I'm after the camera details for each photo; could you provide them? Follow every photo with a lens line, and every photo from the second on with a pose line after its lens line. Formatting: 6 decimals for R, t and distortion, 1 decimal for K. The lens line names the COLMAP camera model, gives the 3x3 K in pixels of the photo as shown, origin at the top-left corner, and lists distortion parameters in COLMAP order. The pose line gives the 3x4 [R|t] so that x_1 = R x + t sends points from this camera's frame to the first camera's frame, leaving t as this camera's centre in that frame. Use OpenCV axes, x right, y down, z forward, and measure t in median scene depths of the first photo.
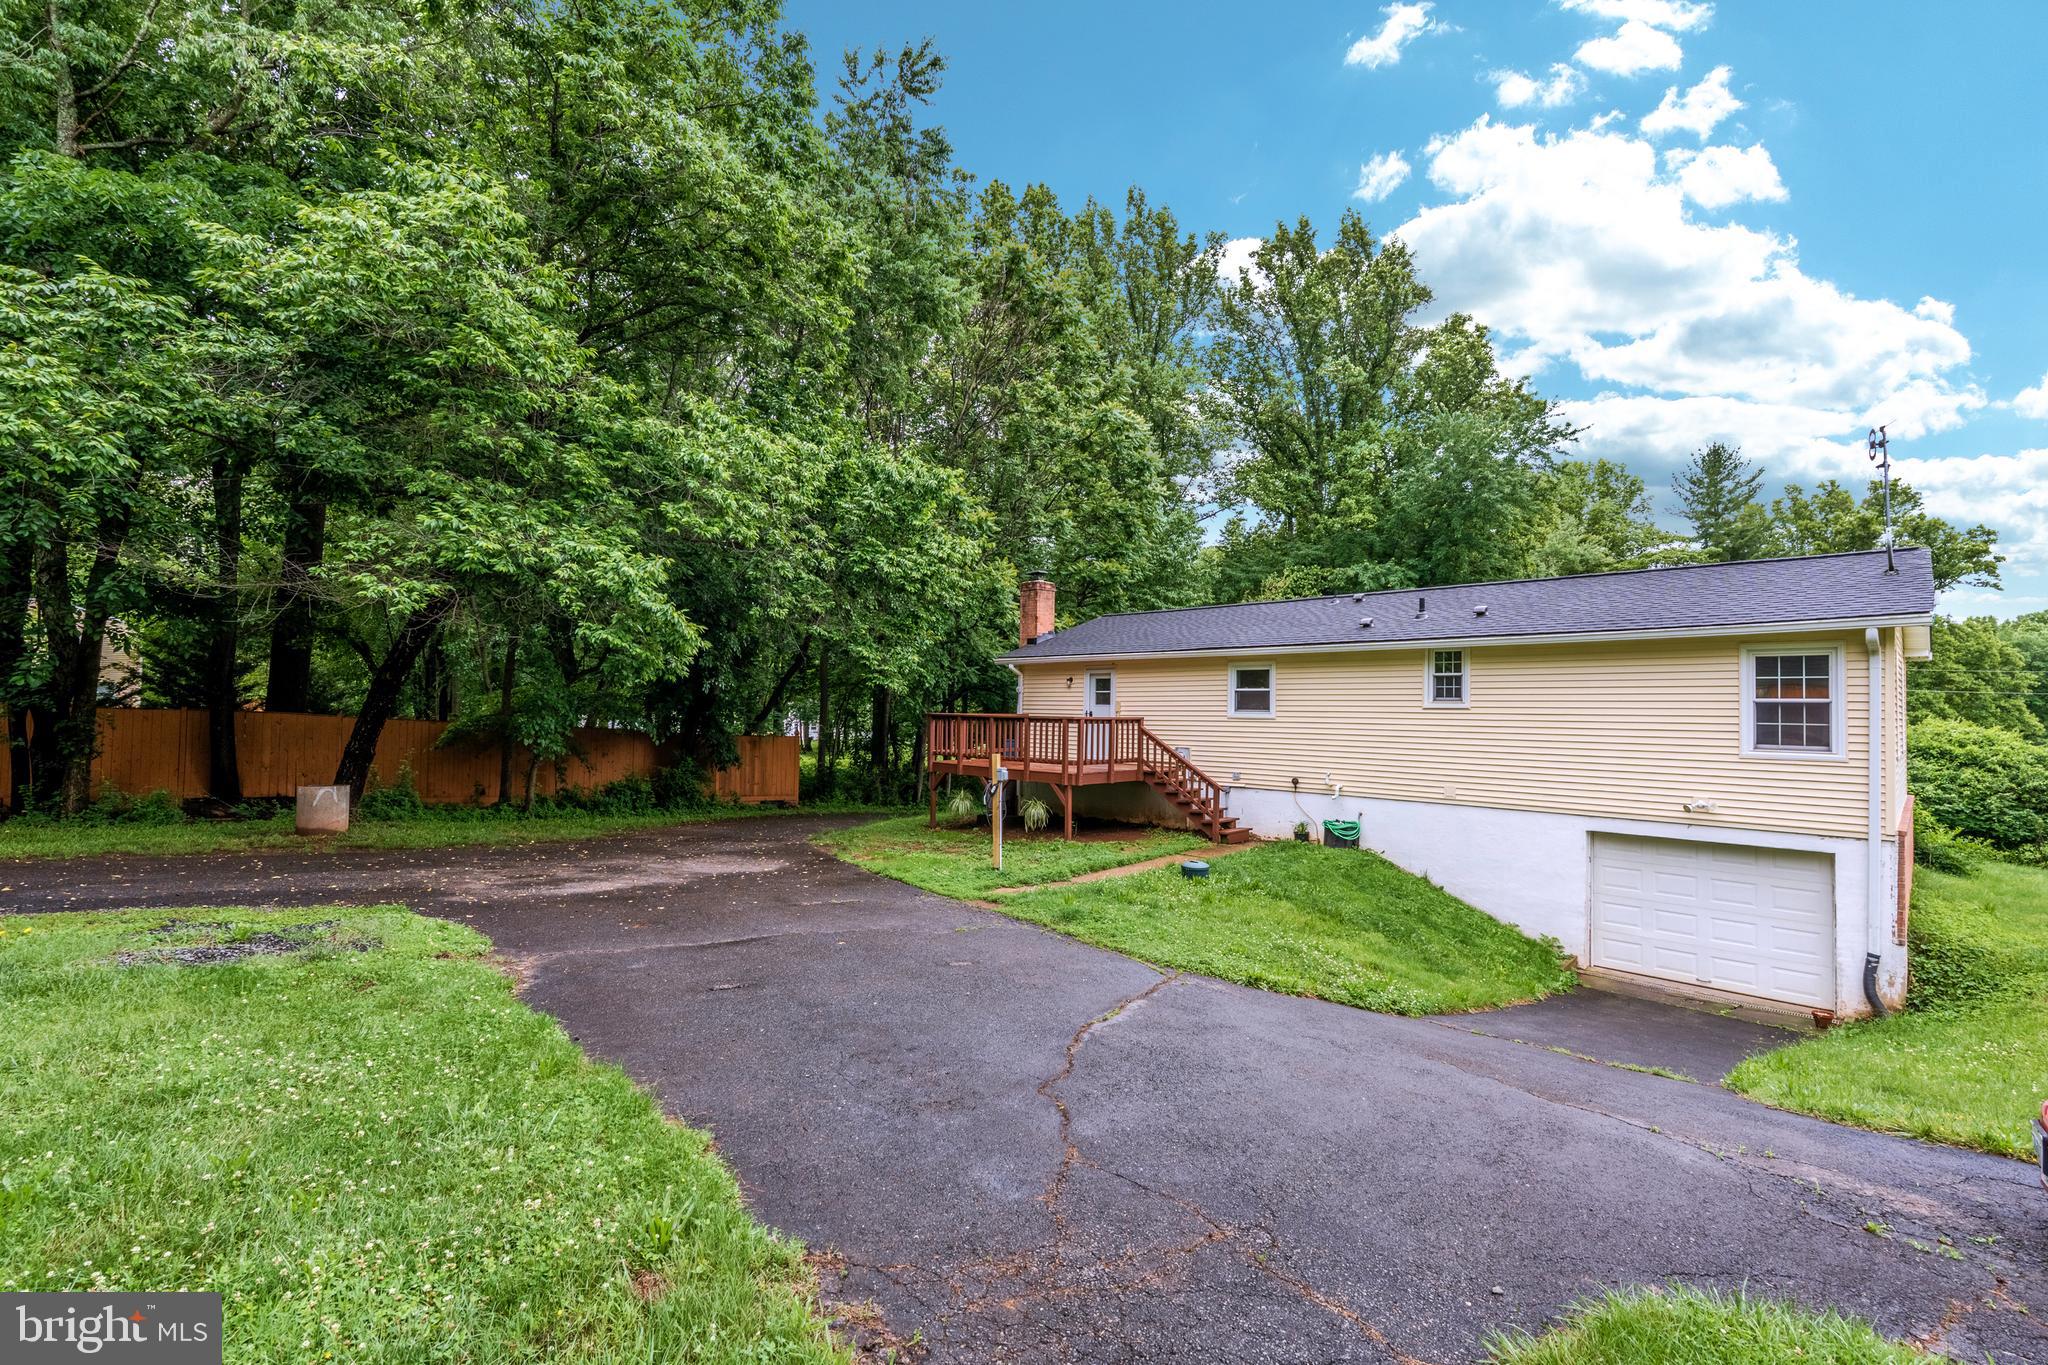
lens RADIAL K [[891.3, 0, 1024.0], [0, 891.3, 682.5], [0, 0, 1]] dist [-0.002401, 0.000045]
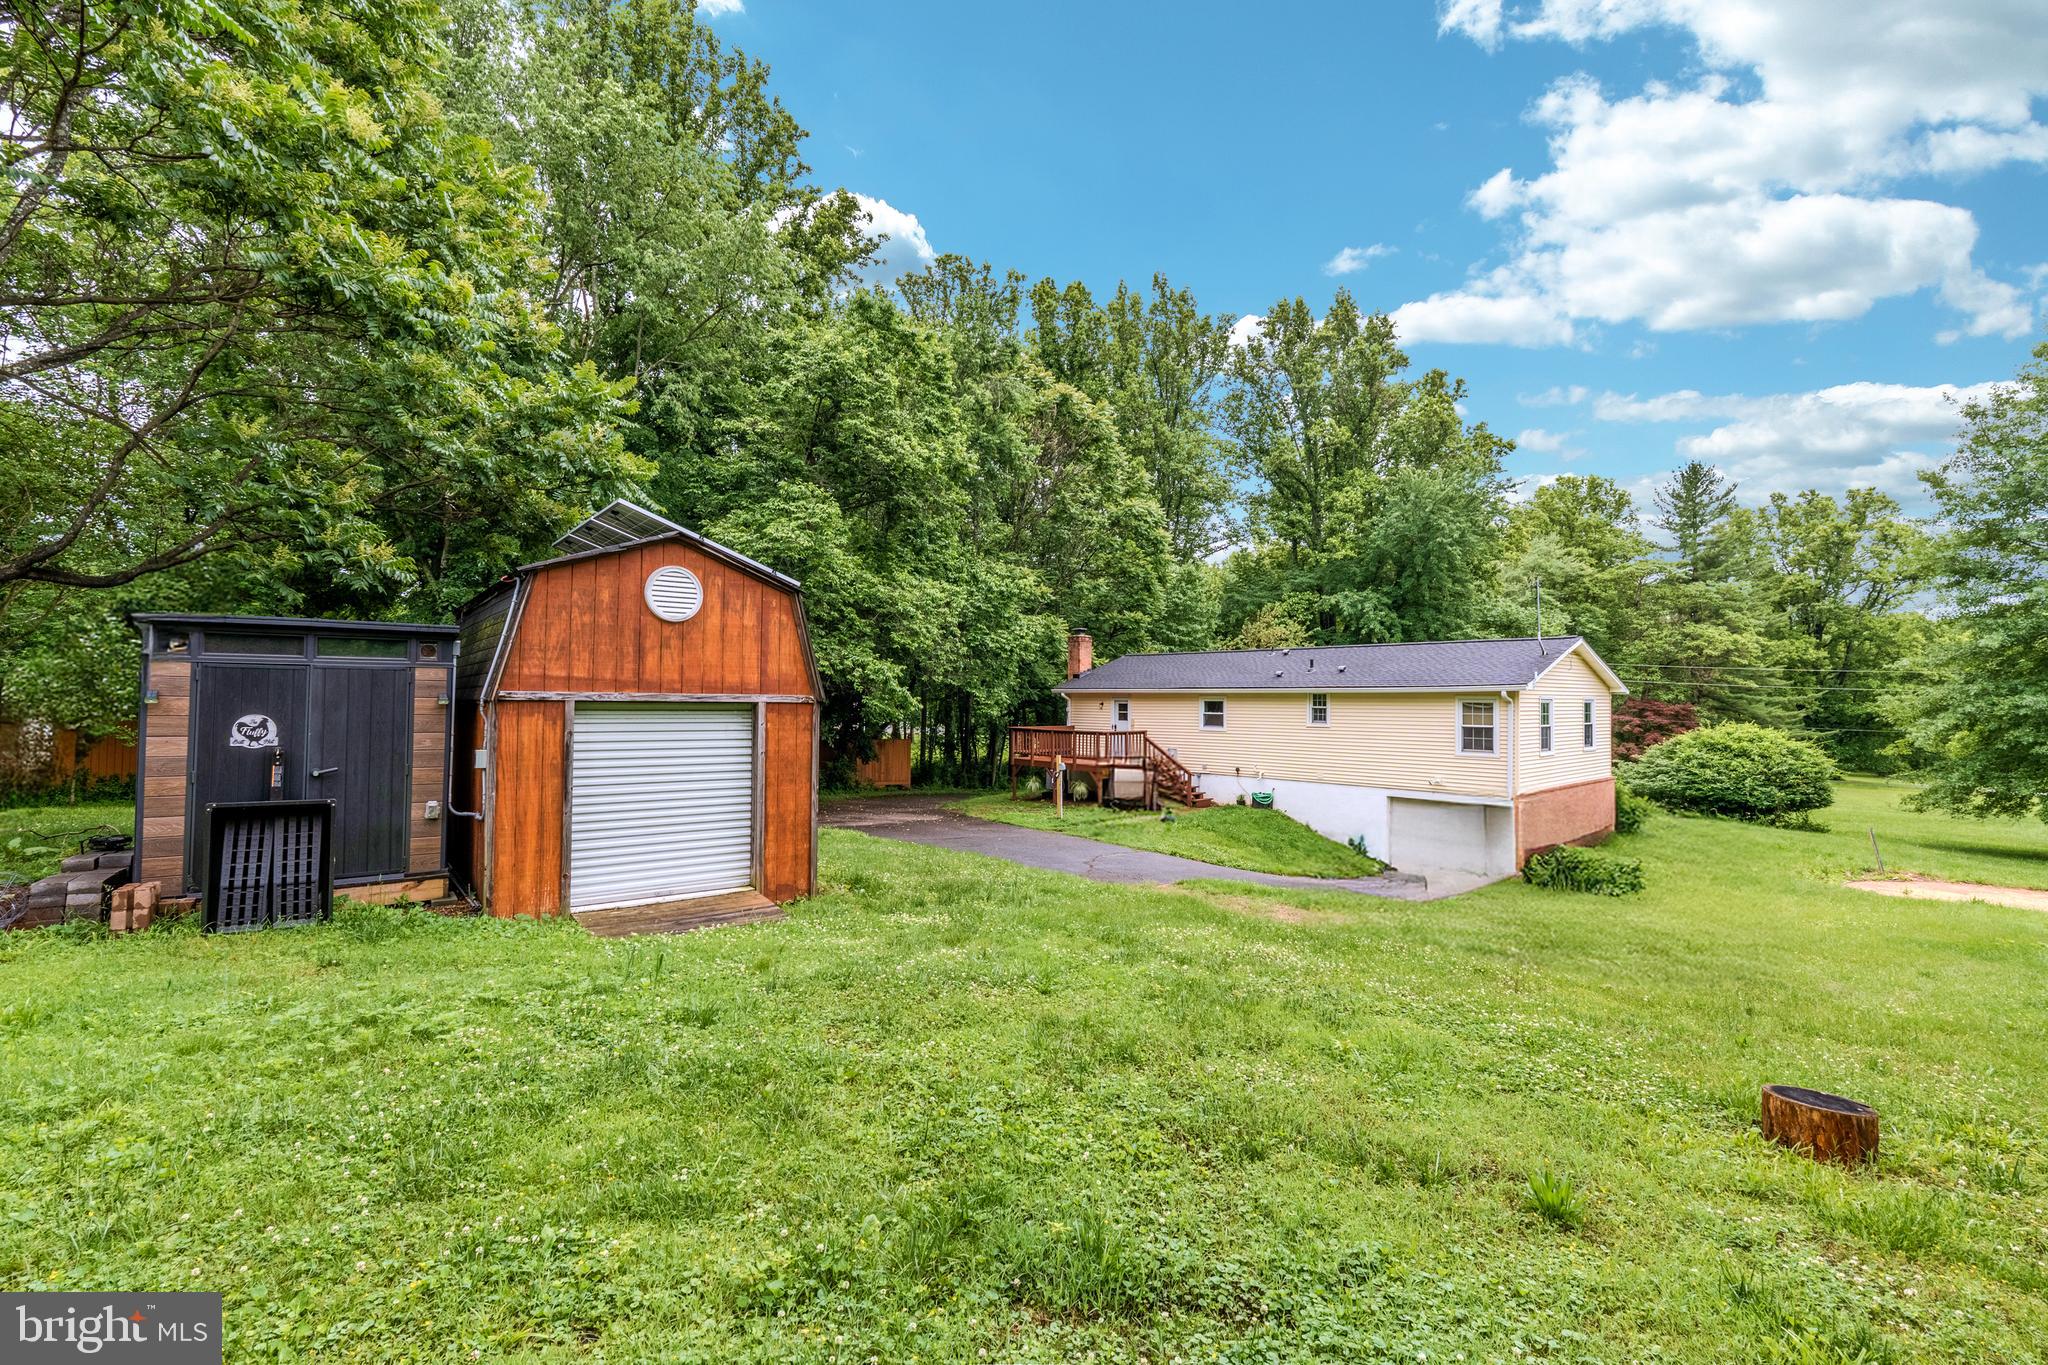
lens RADIAL K [[920.9, 0, 1024.0], [0, 920.9, 682.5], [0, 0, 1]] dist [0.001363, 0.000278]
pose [[0.998920, -0.009211, -0.045551, -0.008812], [0.009930, 0.999829, 0.015591, -0.060913], [0.045399, -0.016026, 0.998840, -0.541182]]
